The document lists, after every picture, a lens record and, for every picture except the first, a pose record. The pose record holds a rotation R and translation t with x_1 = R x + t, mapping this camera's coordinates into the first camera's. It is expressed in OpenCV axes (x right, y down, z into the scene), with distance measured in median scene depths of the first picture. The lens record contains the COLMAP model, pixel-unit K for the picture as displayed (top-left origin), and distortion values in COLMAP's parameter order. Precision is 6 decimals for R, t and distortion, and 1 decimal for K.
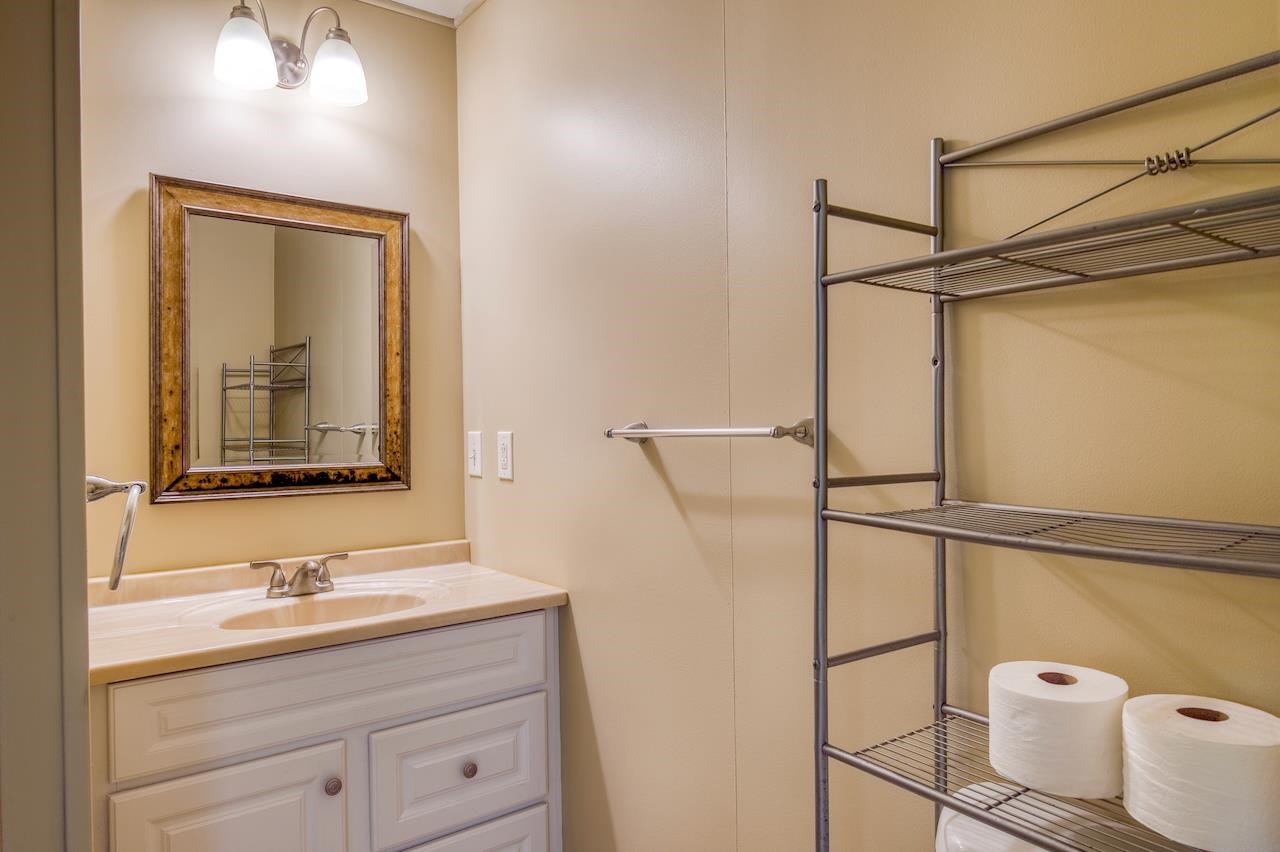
lens RADIAL K [[802.8, 0, 640.0], [0, 802.8, 426.0], [0, 0, 1]] dist [0.017443, -0.019892]
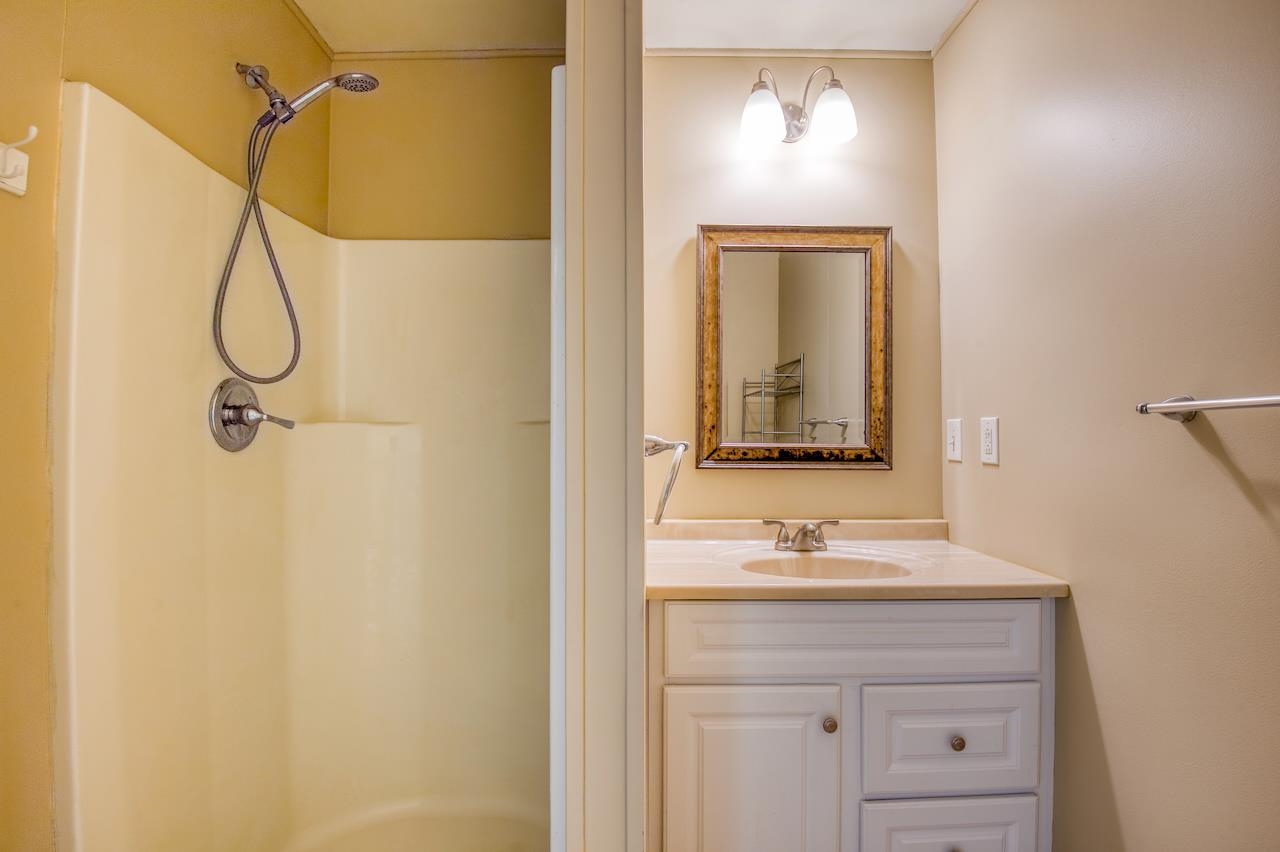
lens RADIAL K [[593.7, 0, 641.3], [0, 593.7, 412.6], [0, 0, 1]] dist [-0.011496, -0.016762]
pose [[0.797623, -0.007289, -0.603112, -0.074365], [-0.012548, 0.999510, -0.028674, 0.030903], [0.603025, 0.030439, 0.797141, 0.139437]]
